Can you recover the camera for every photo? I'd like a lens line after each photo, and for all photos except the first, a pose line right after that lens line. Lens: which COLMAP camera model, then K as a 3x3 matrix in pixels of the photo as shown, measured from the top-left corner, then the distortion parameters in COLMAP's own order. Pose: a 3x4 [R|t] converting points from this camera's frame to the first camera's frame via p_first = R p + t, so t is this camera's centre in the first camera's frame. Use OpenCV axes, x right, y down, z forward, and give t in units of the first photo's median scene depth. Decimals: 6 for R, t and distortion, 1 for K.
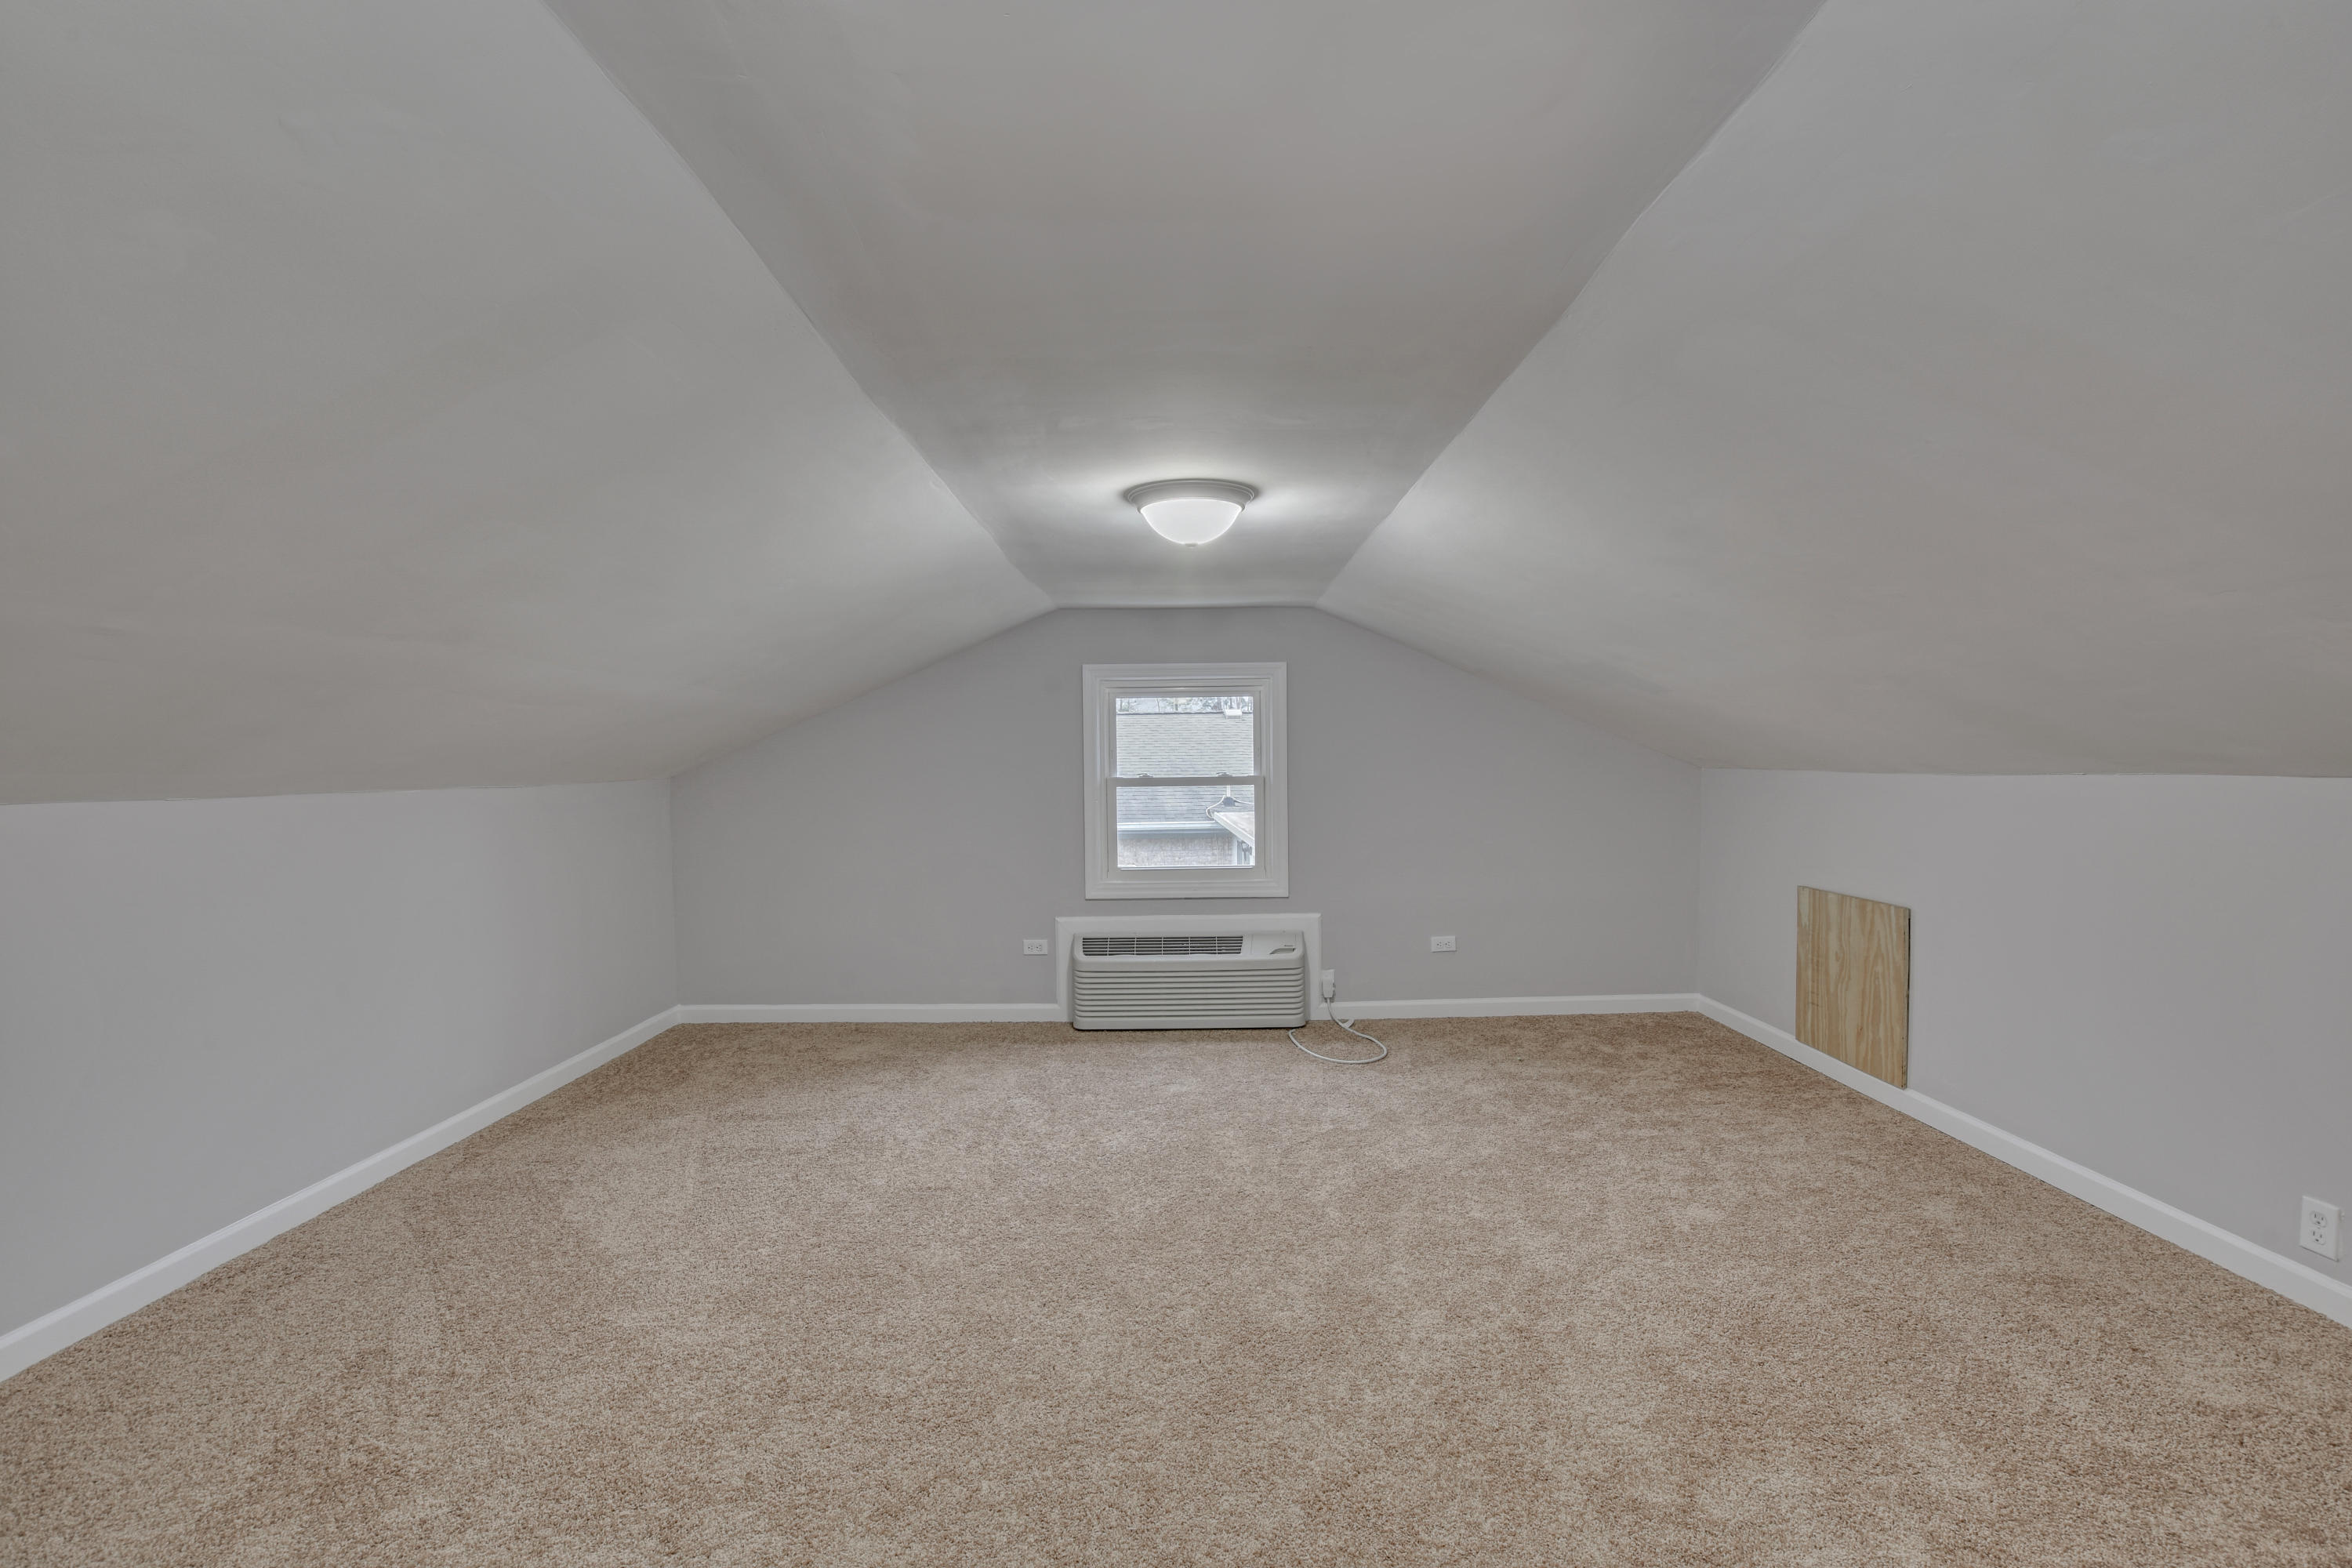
lens RADIAL K [[1041.7, 0, 1172.9], [0, 1041.7, 799.8], [0, 0, 1]] dist [-0.015765, 0.000496]
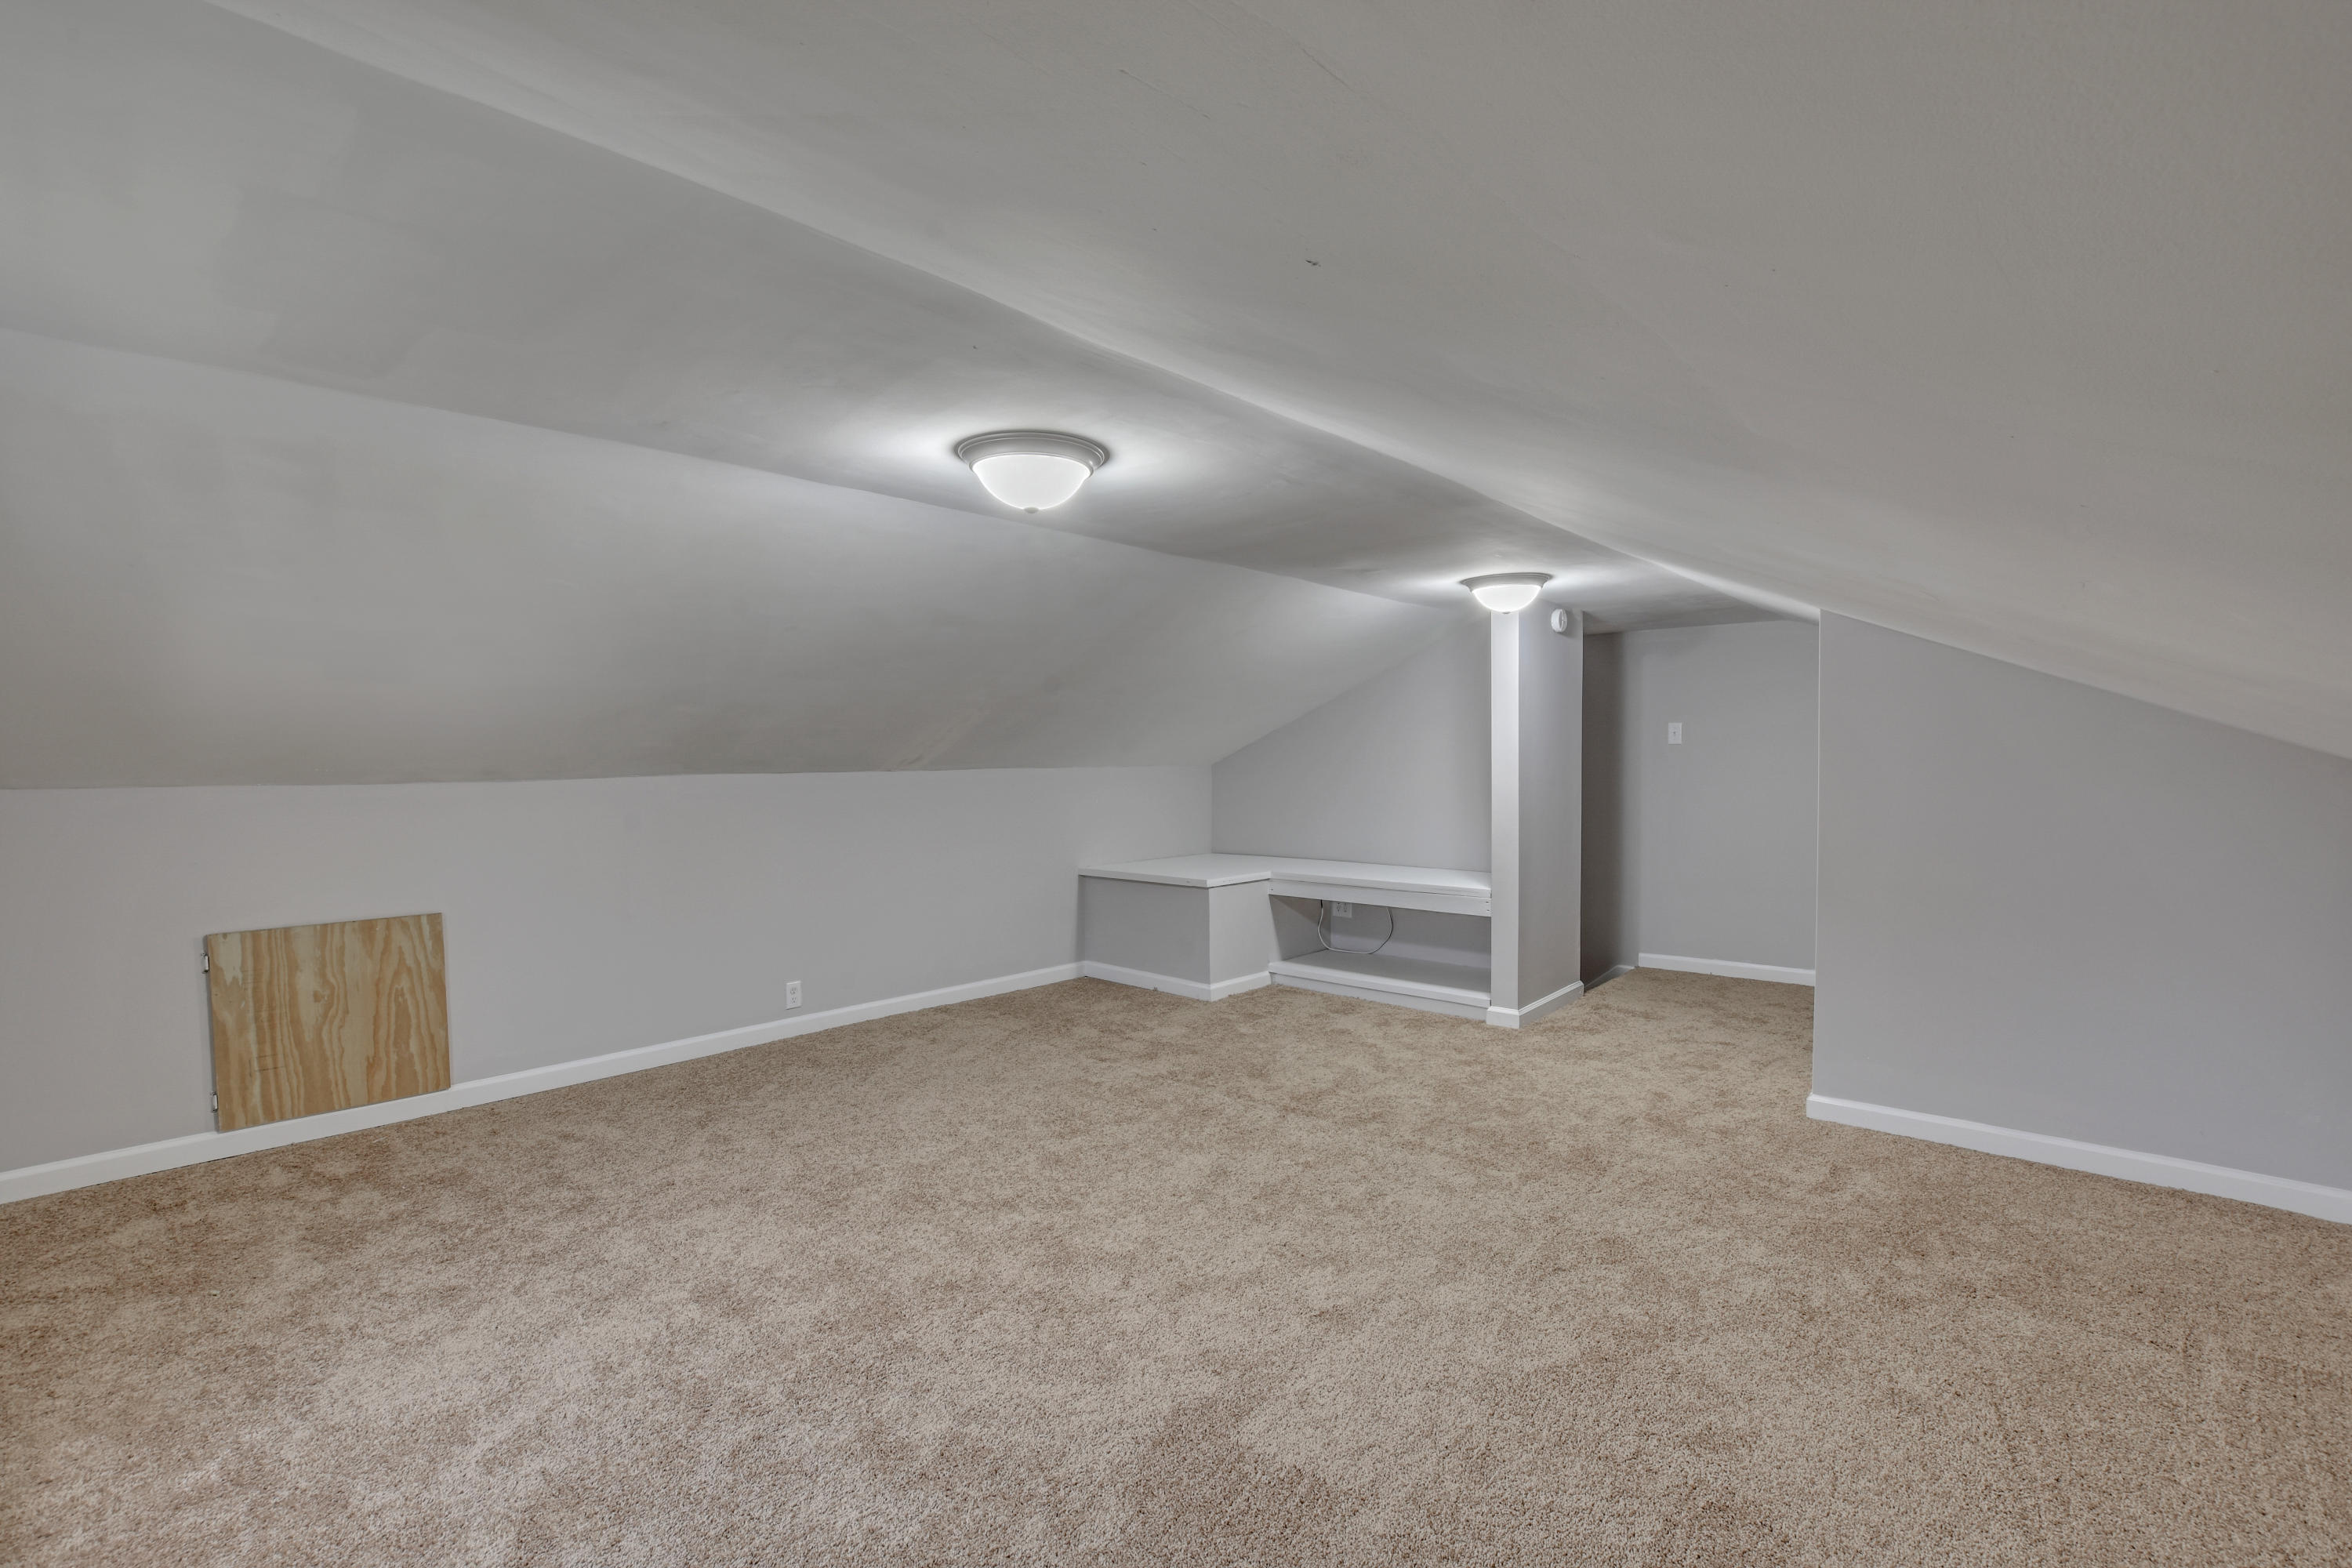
lens RADIAL K [[1041.7, 0, 1172.9], [0, 1041.7, 799.8], [0, 0, 1]] dist [-0.015765, 0.000496]
pose [[-0.731338, -0.017211, 0.681798, -0.484808], [0.039720, 0.996910, 0.067771, -0.044976], [-0.680858, 0.076644, -0.728394, 1.151206]]
